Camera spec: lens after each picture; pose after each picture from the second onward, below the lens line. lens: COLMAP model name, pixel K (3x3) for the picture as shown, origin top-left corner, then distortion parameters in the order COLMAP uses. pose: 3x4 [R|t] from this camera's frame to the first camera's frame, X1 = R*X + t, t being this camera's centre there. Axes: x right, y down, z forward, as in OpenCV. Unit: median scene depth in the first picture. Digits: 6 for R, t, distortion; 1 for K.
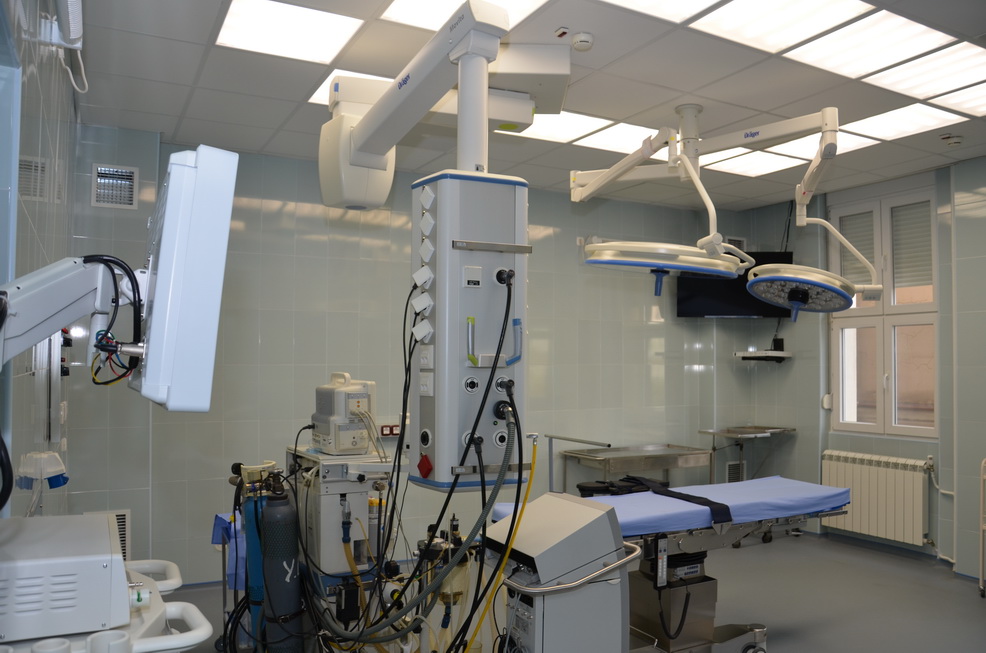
lens RADIAL K [[768.3, 0, 493.5], [0, 768.3, 332.7], [0, 0, 1]] dist [-0.161545, 0.125717]
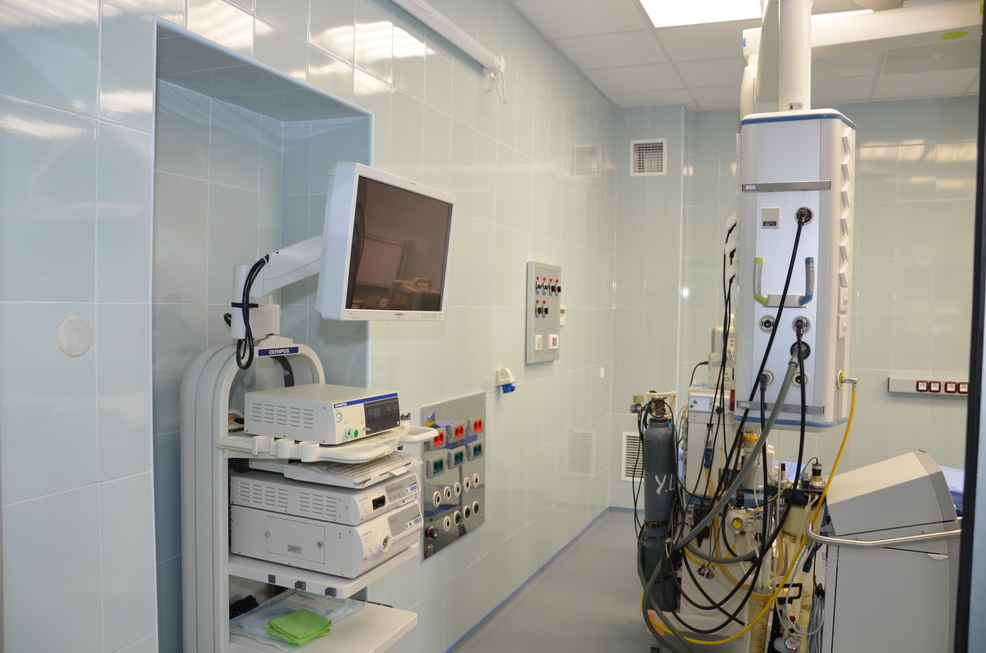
lens RADIAL K [[768.3, 0, 493.5], [0, 768.3, 332.7], [0, 0, 1]] dist [-0.161545, 0.125717]
pose [[0.633243, 0.034691, -0.773175, 0.482305], [0.013986, 0.998319, 0.056248, 0.016564], [0.773827, -0.046433, 0.631693, 0.079367]]
